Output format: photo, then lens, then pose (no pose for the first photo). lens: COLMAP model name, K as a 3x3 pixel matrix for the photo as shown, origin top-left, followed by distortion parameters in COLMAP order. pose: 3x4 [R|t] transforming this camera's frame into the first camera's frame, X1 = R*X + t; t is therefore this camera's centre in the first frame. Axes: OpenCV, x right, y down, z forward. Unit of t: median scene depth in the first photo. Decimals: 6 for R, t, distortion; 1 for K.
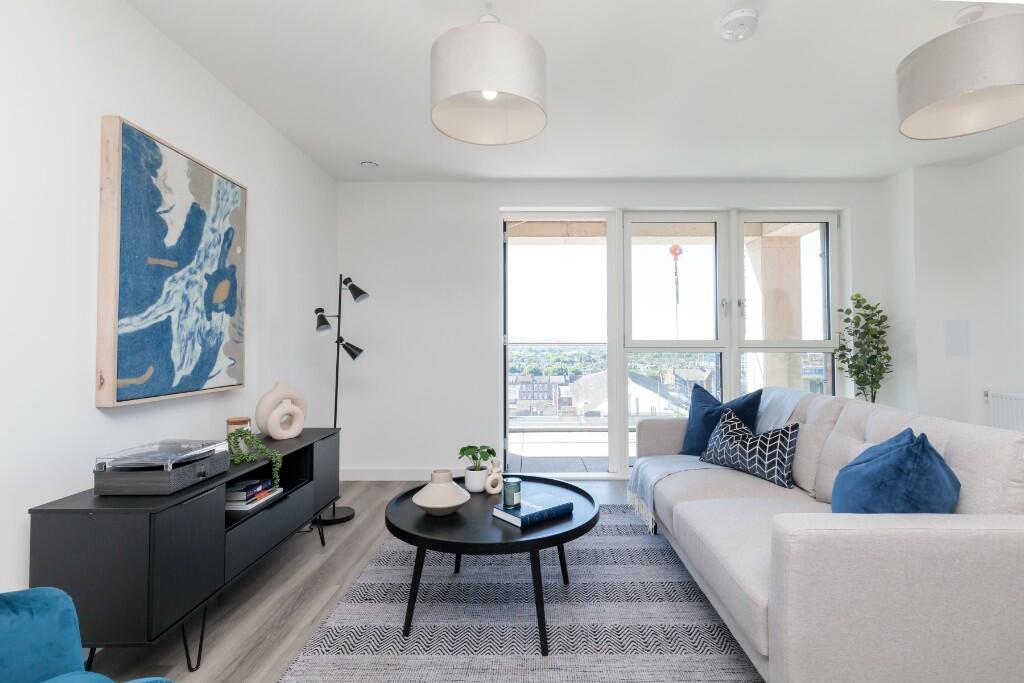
lens RADIAL K [[469.9, 0, 533.5], [0, 469.9, 331.6], [0, 0, 1]] dist [0.015444, -0.001489]
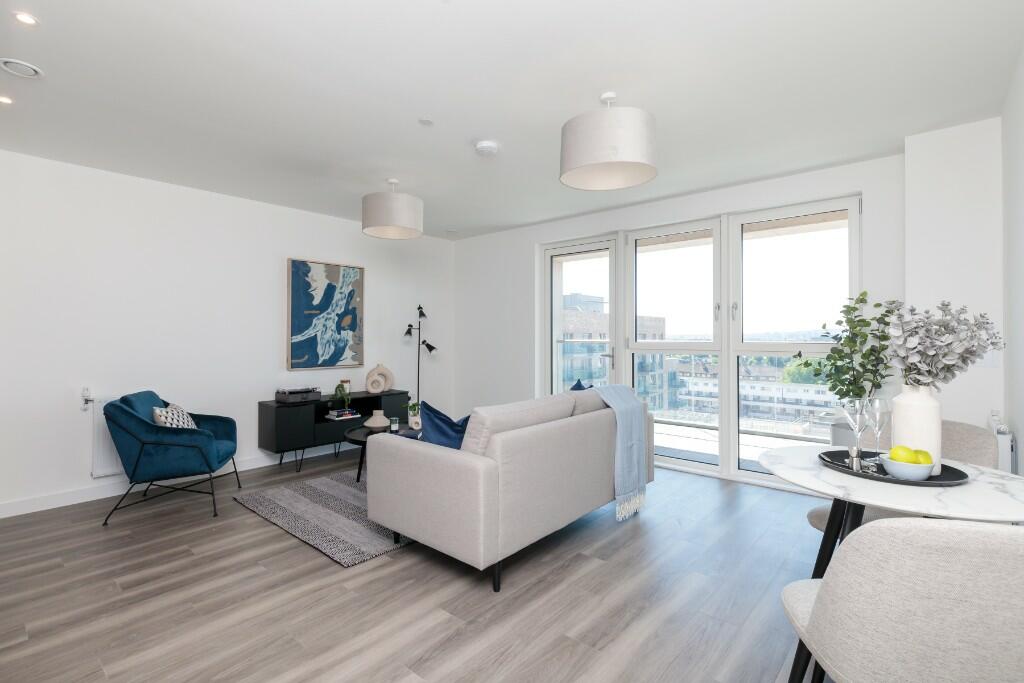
lens RADIAL K [[469.9, 0, 512.2], [0, 469.9, 333.2], [0, 0, 1]] dist [0.015444, -0.001489]
pose [[0.756241, -0.004035, -0.654280, 1.371520], [0.017426, 0.999750, 0.013976, -0.047517], [0.654061, -0.021970, 0.756123, -0.126293]]
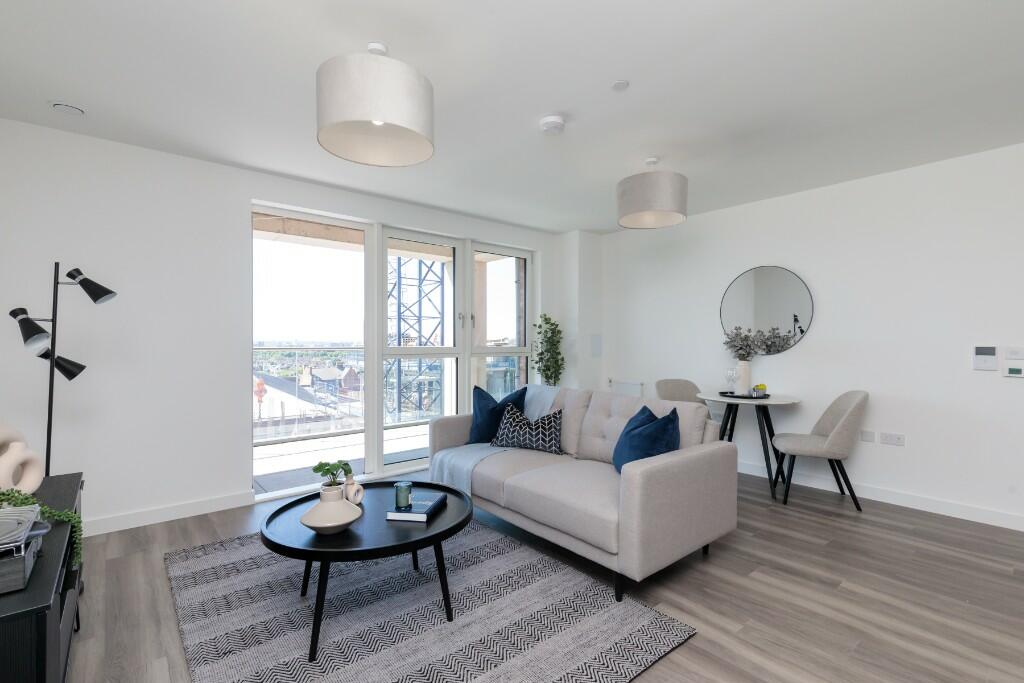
lens RADIAL K [[469.9, 0, 501.9], [0, 469.9, 345.6], [0, 0, 1]] dist [0.015444, -0.001489]
pose [[0.777058, -0.003845, 0.629418, -0.498880], [-0.016149, 0.999530, 0.026044, -0.035850], [-0.629222, -0.030402, 0.776631, 0.008662]]
